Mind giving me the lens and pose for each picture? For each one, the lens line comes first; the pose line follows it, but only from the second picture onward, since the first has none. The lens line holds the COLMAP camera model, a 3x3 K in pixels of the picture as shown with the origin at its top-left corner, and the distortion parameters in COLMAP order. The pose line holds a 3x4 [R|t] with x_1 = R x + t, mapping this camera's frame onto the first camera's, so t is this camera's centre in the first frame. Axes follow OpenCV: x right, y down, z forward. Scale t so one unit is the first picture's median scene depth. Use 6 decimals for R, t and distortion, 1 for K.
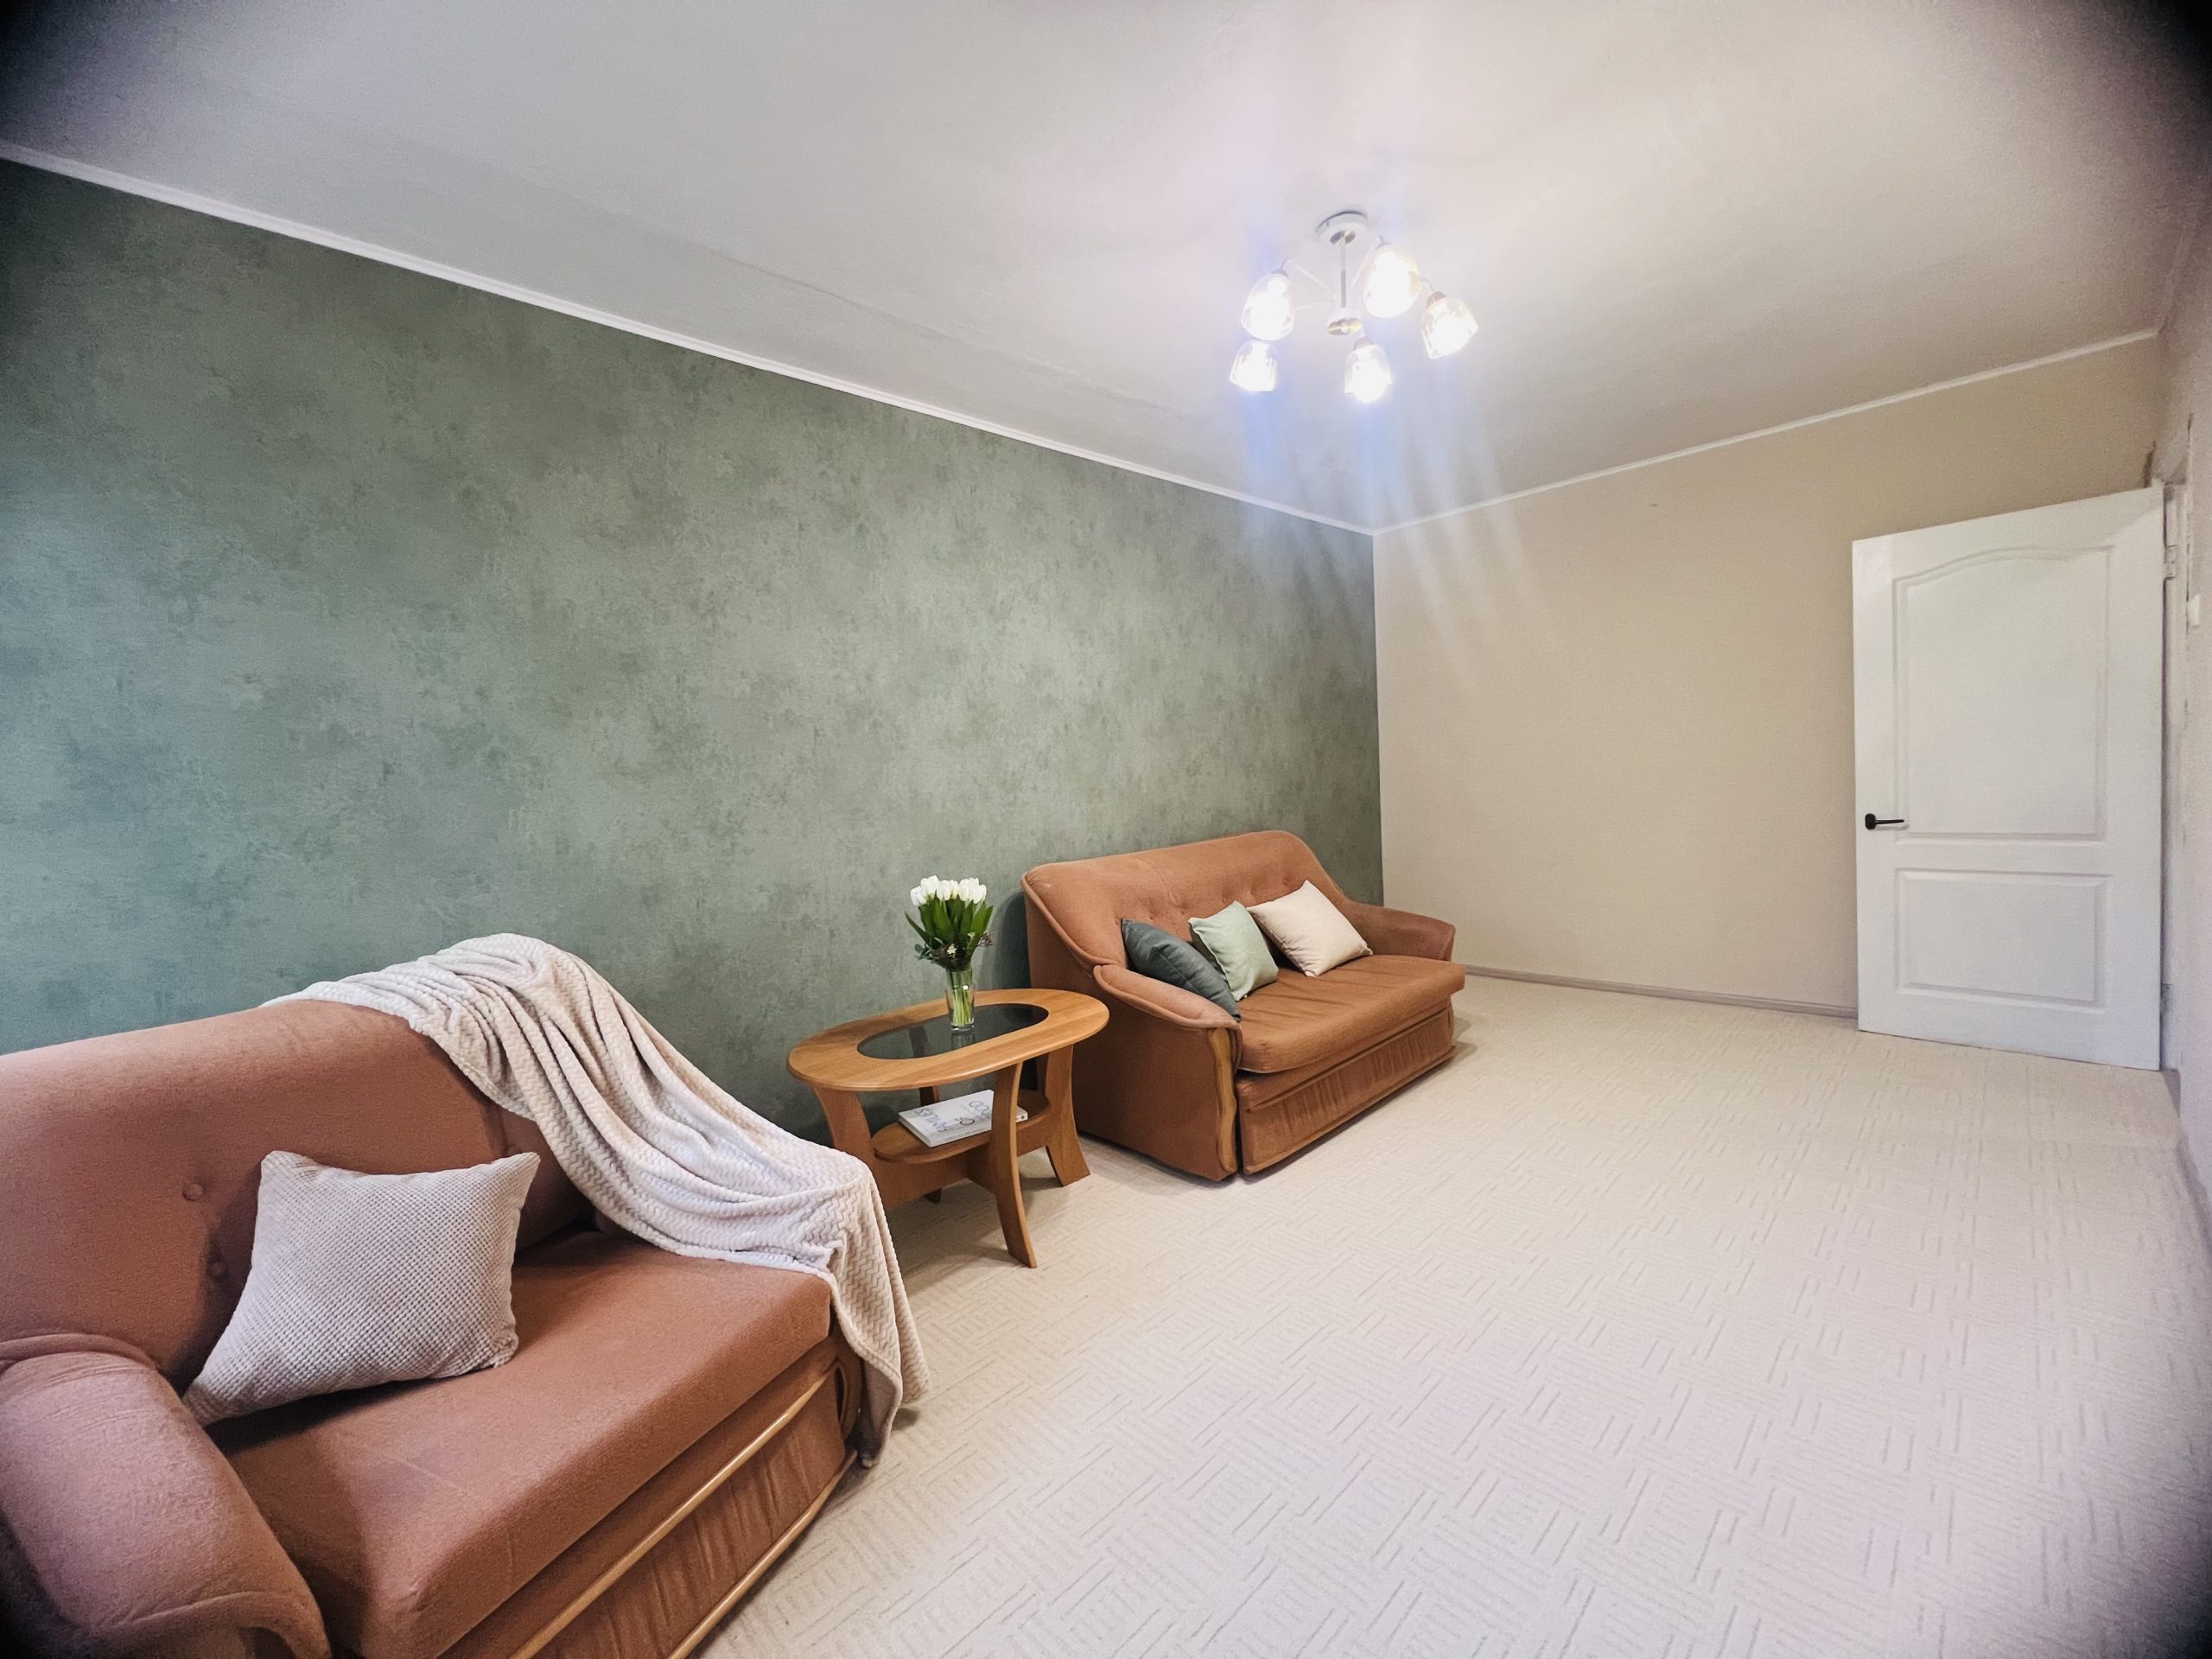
lens RADIAL K [[907.3, 0, 1168.4], [0, 907.3, 878.9], [0, 0, 1]] dist [0.001010, -0.000047]
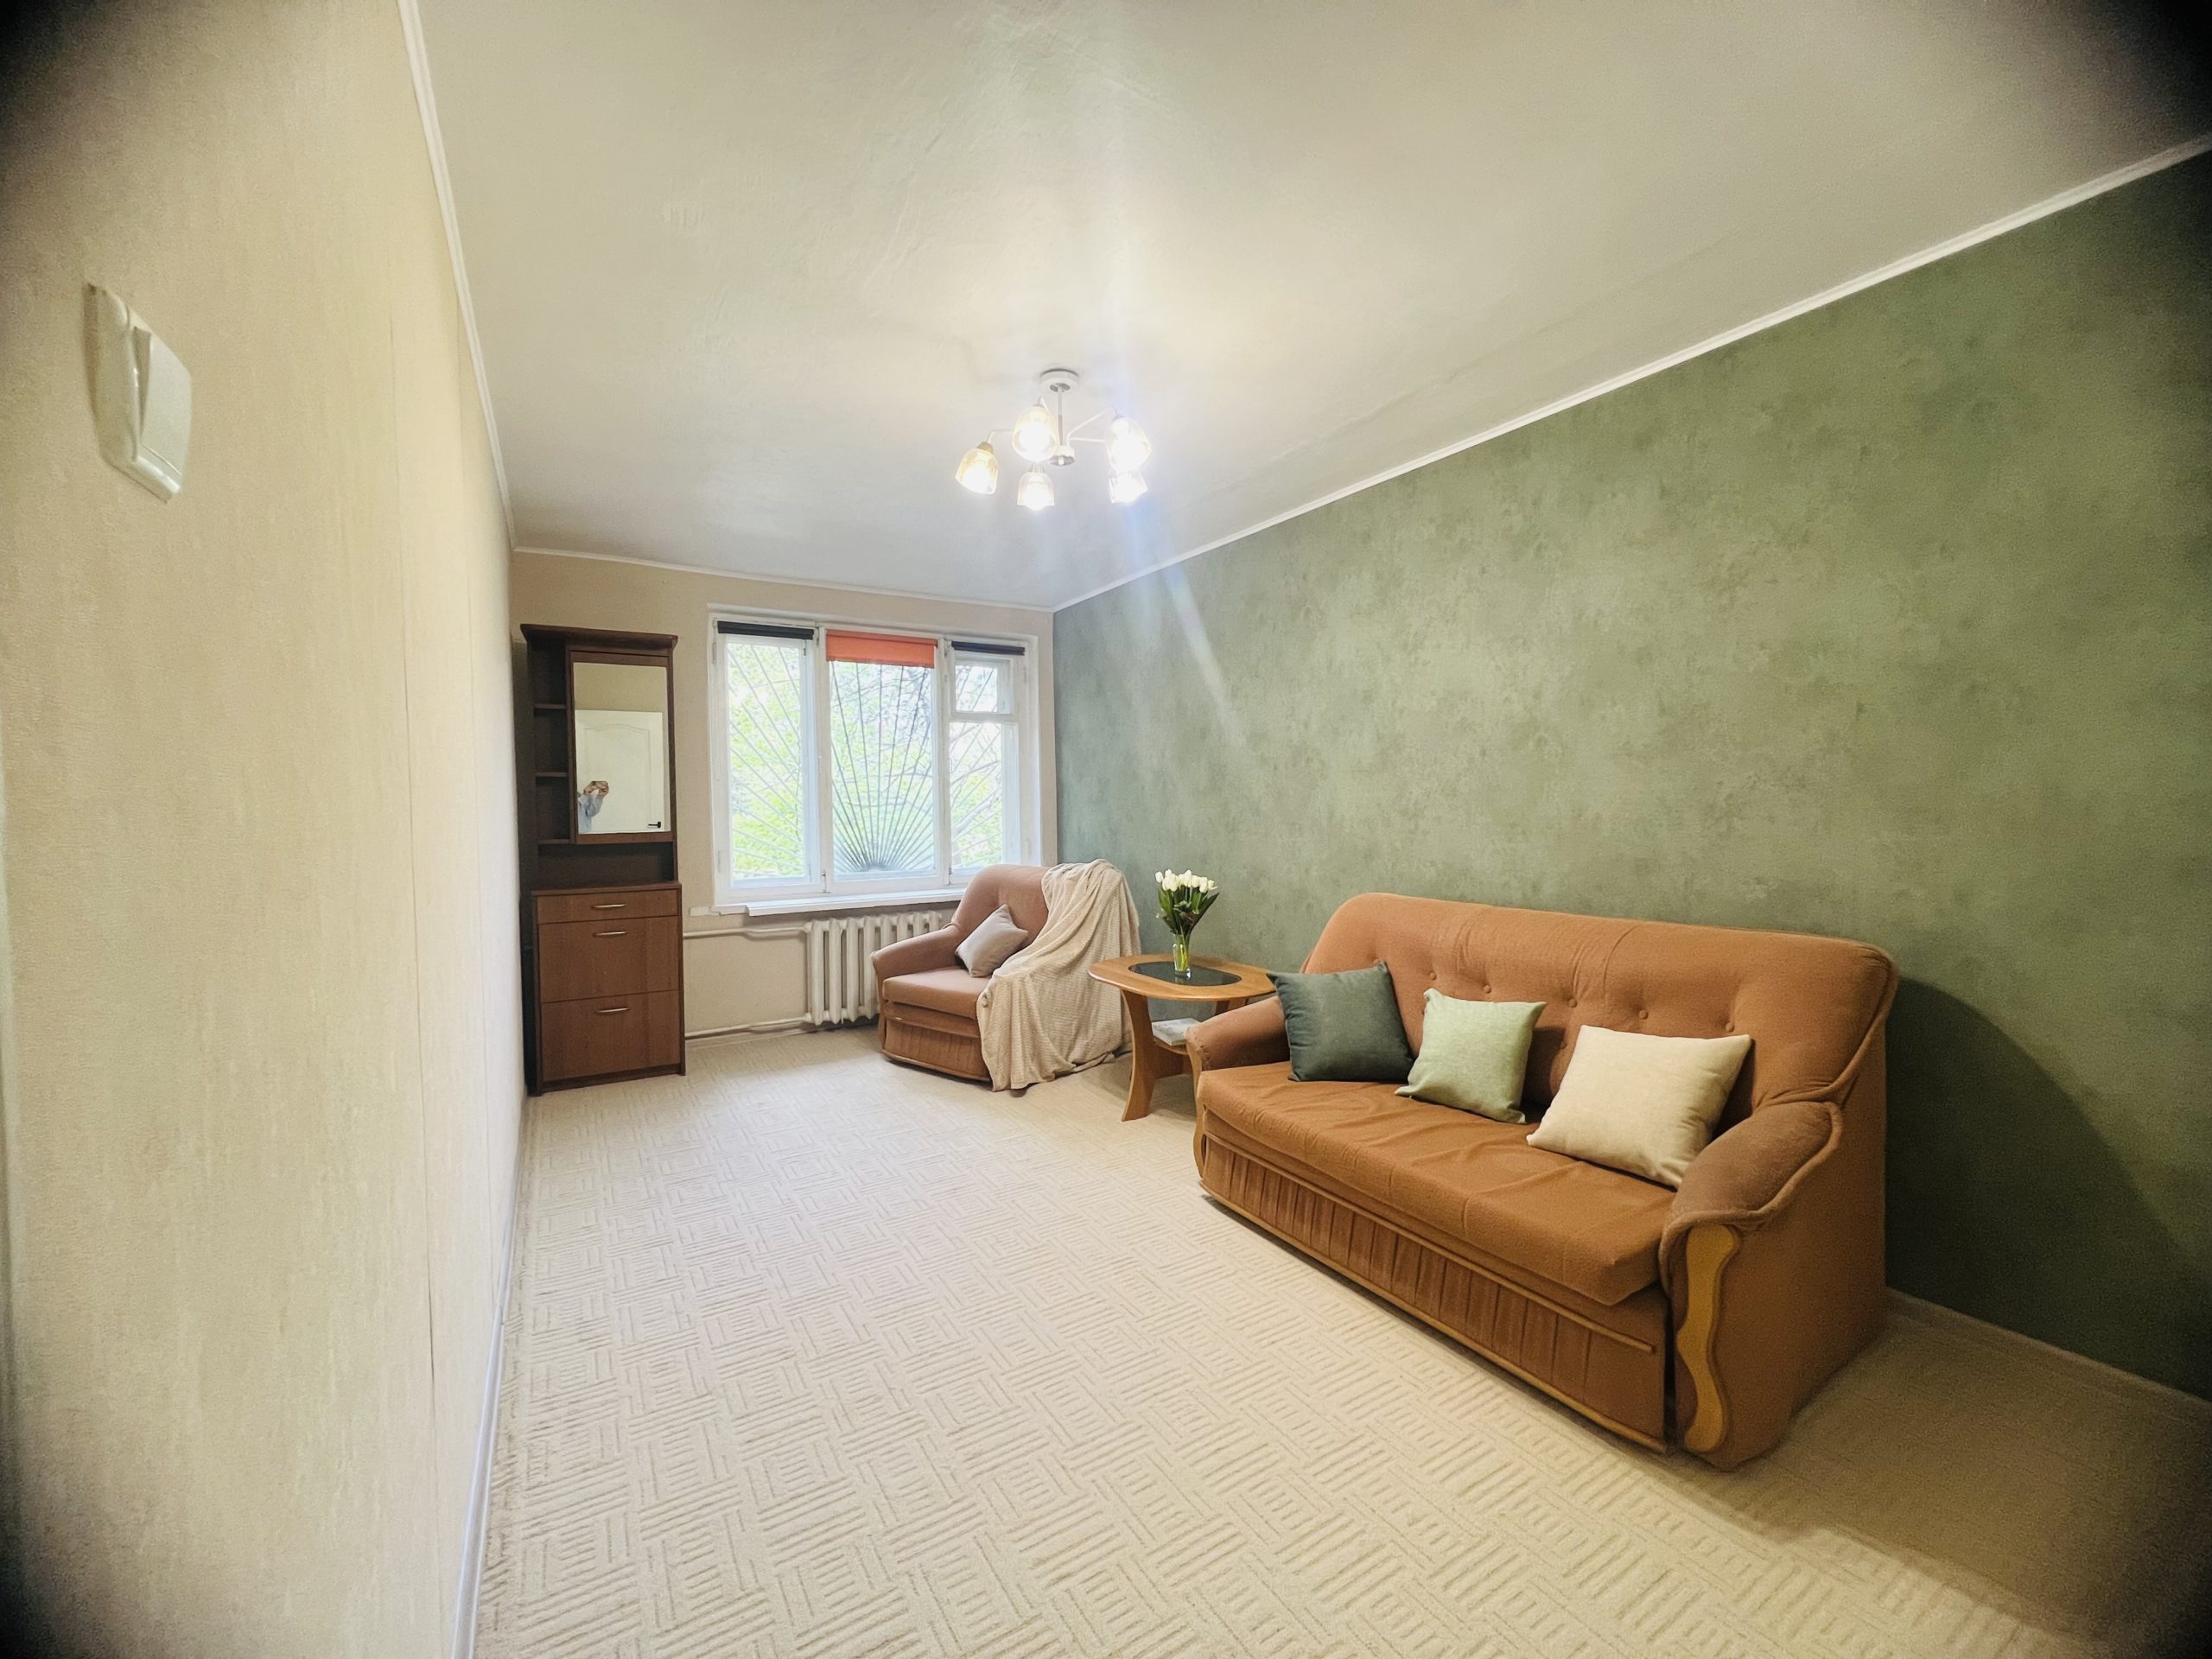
lens RADIAL K [[888.8, 0, 1111.0], [0, 888.8, 812.9], [0, 0, 1]] dist [0.000188, 0.000181]
pose [[-0.252732, 0.110314, -0.961227, 0.844782], [-0.047402, 0.990874, 0.126180, -0.207949], [0.966374, 0.077454, -0.245197, 0.895366]]
